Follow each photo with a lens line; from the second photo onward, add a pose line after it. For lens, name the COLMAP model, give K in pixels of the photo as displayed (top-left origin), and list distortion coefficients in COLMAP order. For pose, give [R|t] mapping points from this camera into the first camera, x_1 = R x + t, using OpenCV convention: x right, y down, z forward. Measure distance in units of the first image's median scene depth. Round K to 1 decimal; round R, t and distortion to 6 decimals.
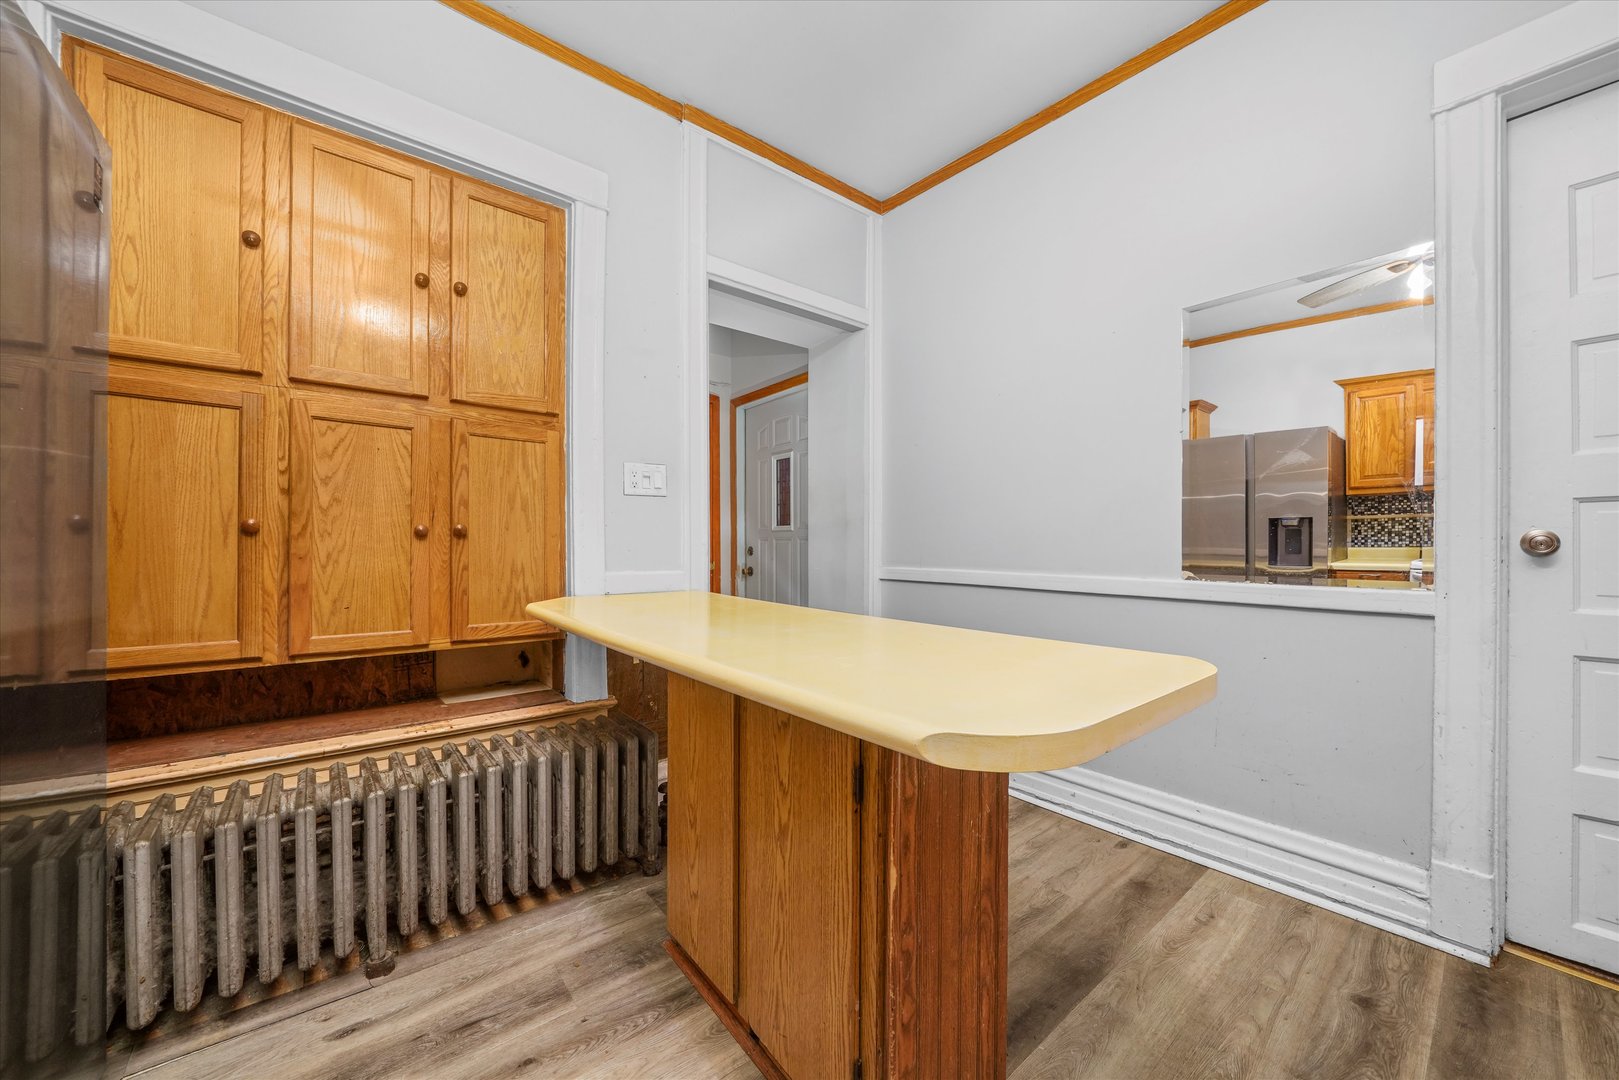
lens RADIAL K [[598.9, 0, 811.6], [0, 598.9, 547.8], [0, 0, 1]] dist [-0.018055, 0.000270]
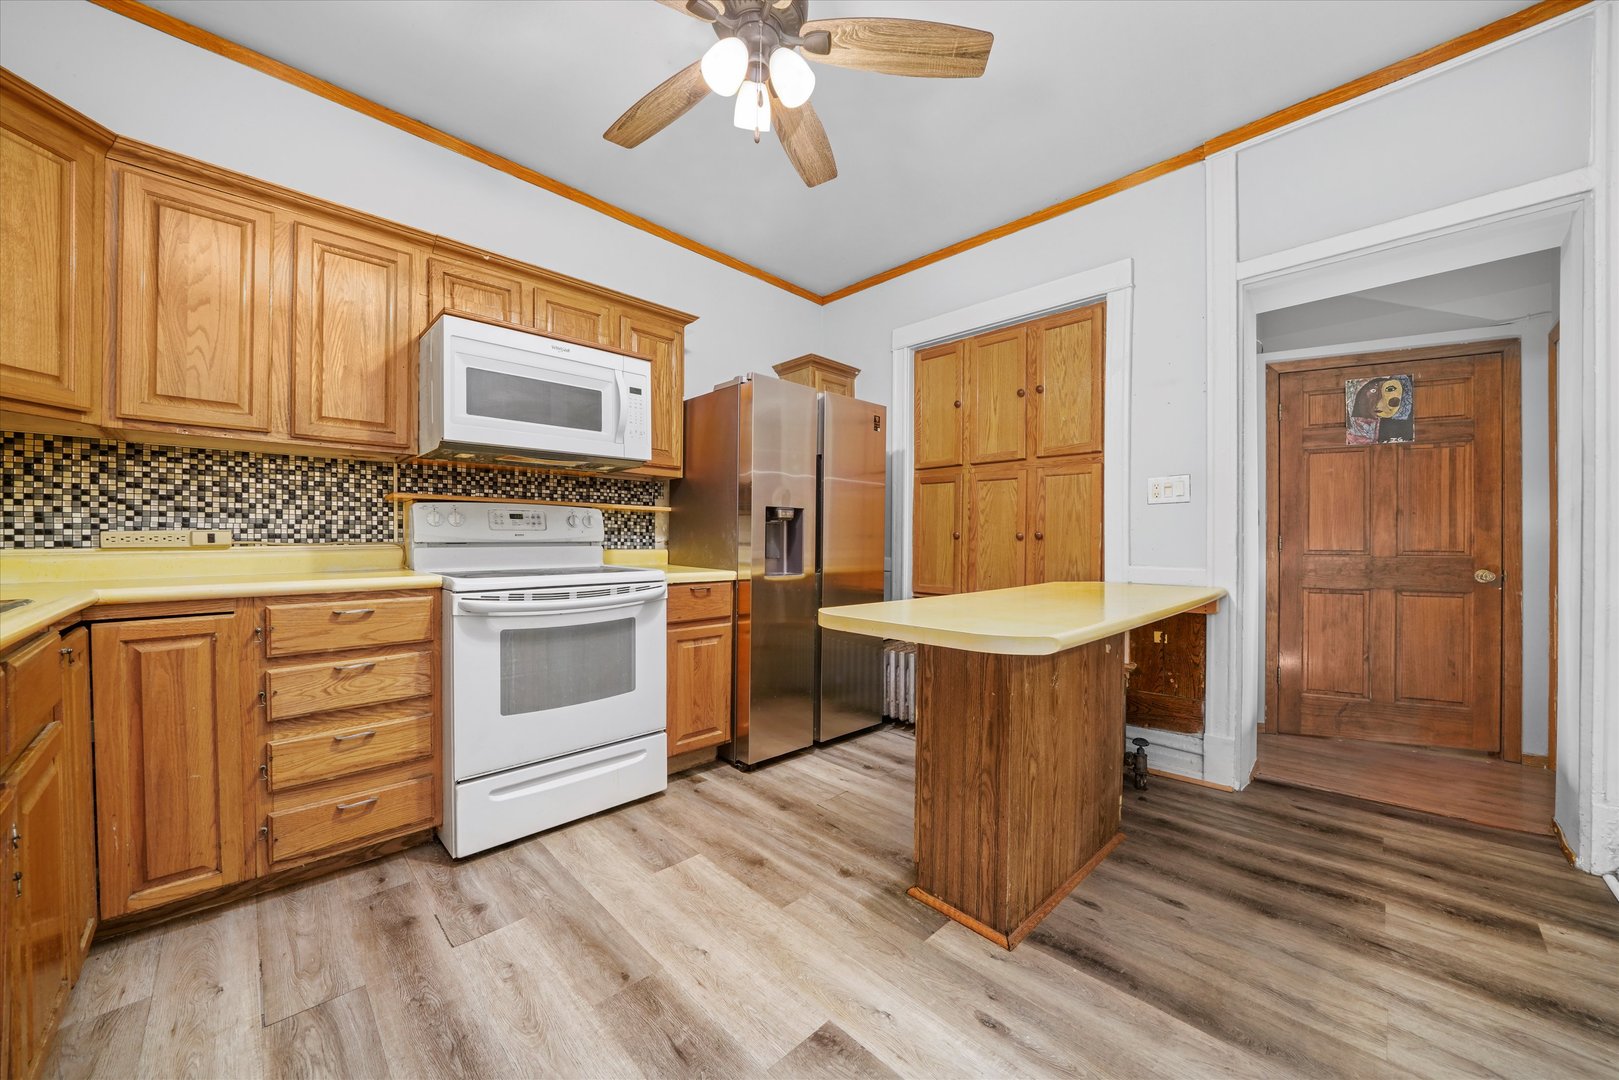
lens RADIAL K [[598.9, 0, 809.7], [0, 598.9, 543.5], [0, 0, 1]] dist [-0.018055, 0.000270]
pose [[0.067407, 0.000854, -0.997725, 1.010198], [-0.010659, 0.999943, 0.000136, 0.000061], [0.997669, 0.010625, 0.067412, 0.251120]]
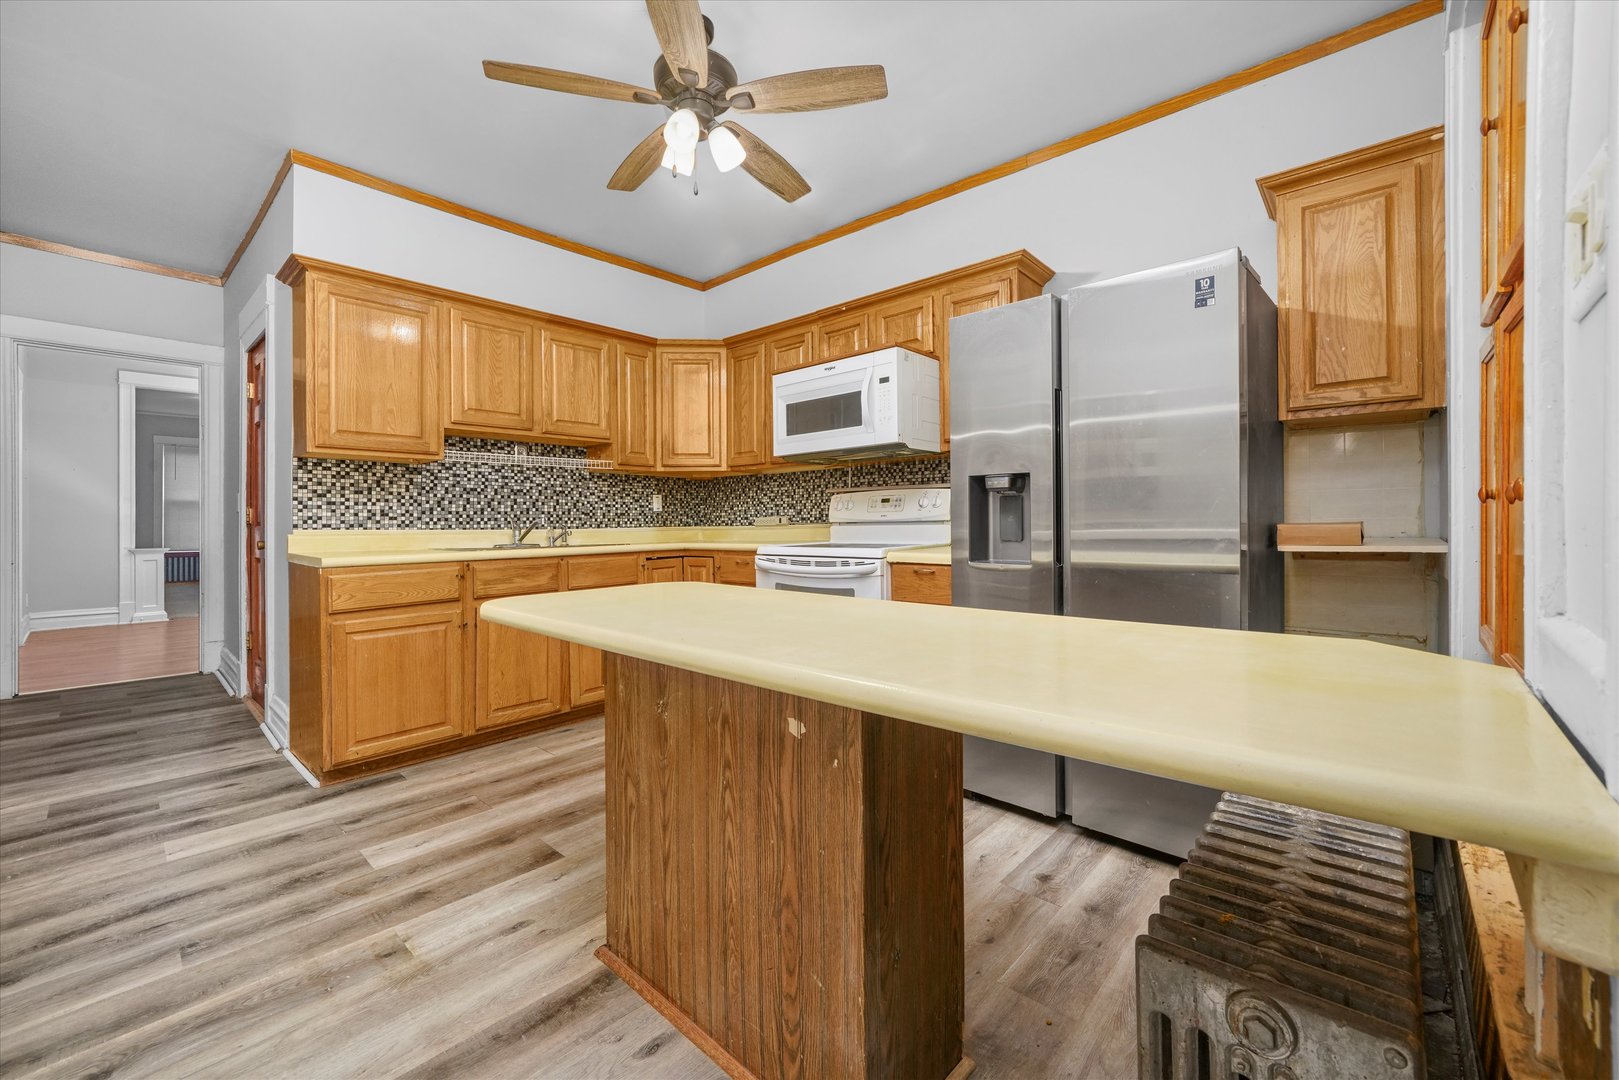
lens RADIAL K [[640.3, 0, 788.3], [0, 640.3, 519.5], [0, 0, 1]] dist [-0.006047, -0.000113]
pose [[-0.994768, 0.006584, -0.101943, 0.041013], [0.006205, 0.999973, 0.004034, -0.010423], [0.101967, 0.003381, -0.994782, 1.445353]]
